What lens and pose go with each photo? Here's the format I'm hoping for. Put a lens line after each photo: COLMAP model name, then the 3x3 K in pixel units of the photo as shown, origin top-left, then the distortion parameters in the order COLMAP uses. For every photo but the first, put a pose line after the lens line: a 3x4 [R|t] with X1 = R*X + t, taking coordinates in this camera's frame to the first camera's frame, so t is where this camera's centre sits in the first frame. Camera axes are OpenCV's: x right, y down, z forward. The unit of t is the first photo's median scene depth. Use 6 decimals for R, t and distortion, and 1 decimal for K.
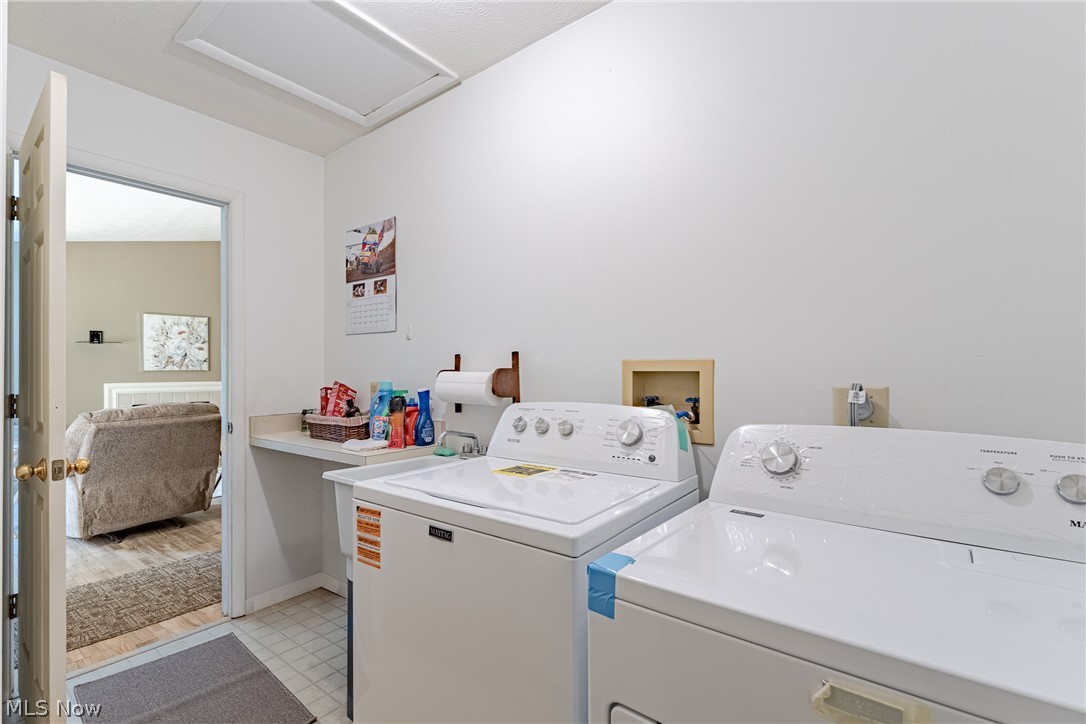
lens RADIAL K [[485.7, 0, 511.7], [0, 485.7, 365.1], [0, 0, 1]] dist [0.000369, -0.001133]
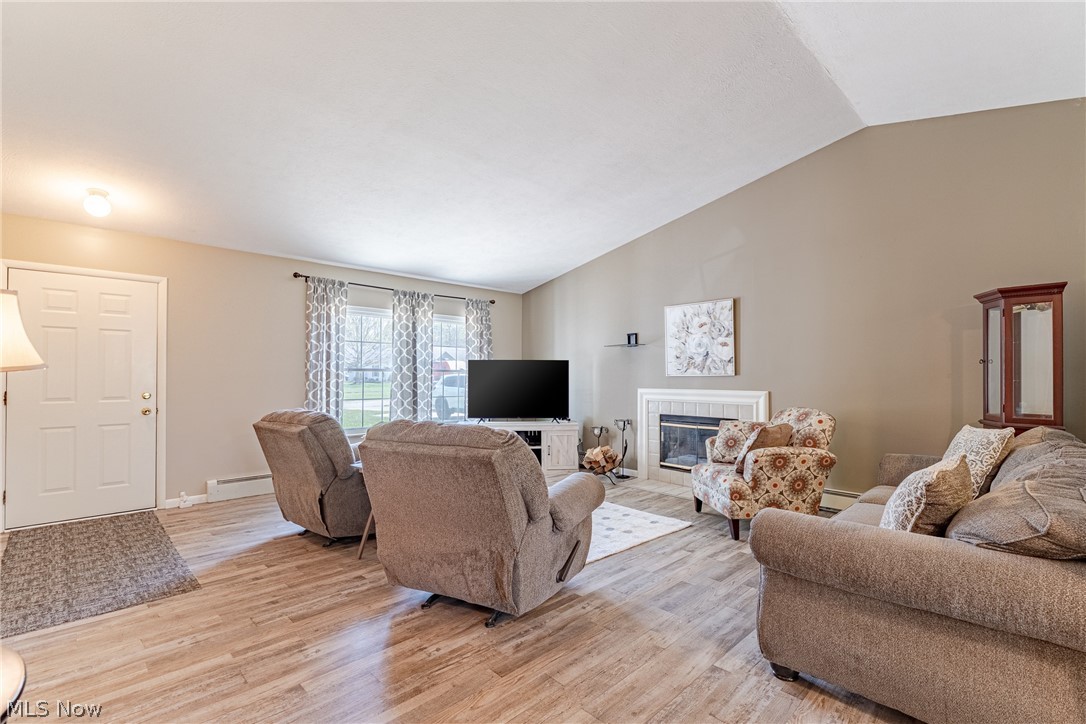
lens RADIAL K [[485.7, 0, 543.4], [0, 485.7, 370.2], [0, 0, 1]] dist [0.000369, -0.001133]
pose [[-0.120864, -0.002733, -0.992665, 0.105792], [0.014432, 0.999886, -0.004510, 0.003819], [0.992564, -0.014871, -0.120811, 0.851300]]
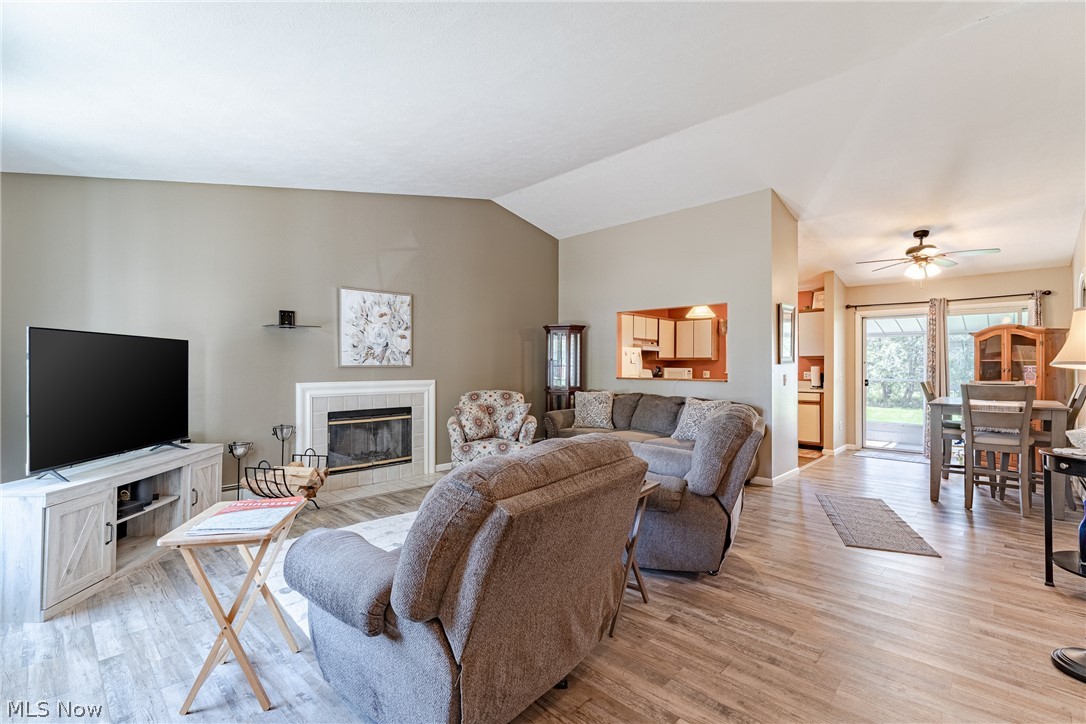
lens RADIAL K [[485.7, 0, 545.2], [0, 485.7, 362.0], [0, 0, 1]] dist [0.000369, -0.001133]
pose [[0.996222, 0.010627, -0.086195, -0.368556], [-0.010073, 0.999926, 0.006857, -0.002065], [0.086261, -0.005963, 0.996255, 0.278131]]
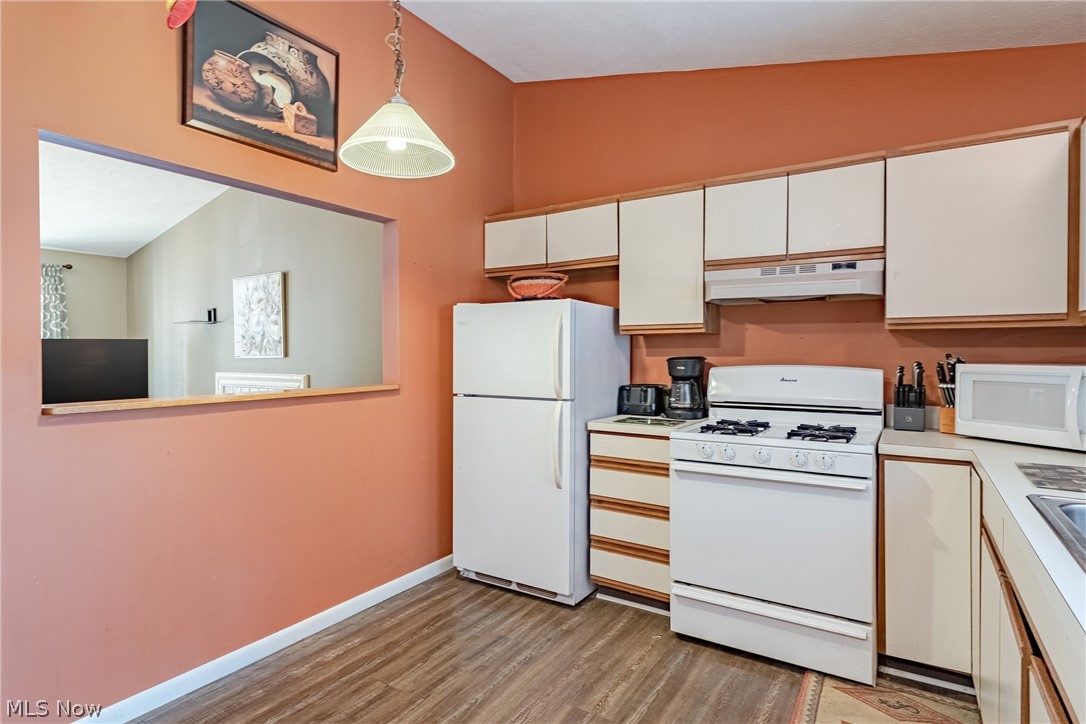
lens RADIAL K [[561.1, 0, 542.3], [0, 561.1, 359.2], [0, 0, 1]] dist [-0.001375, 0.000243]
pose [[0.114388, 0.016257, -0.993303, 0.144513], [0.017205, 0.999684, 0.018343, 0.007377], [0.993287, -0.019188, 0.114072, 1.311758]]
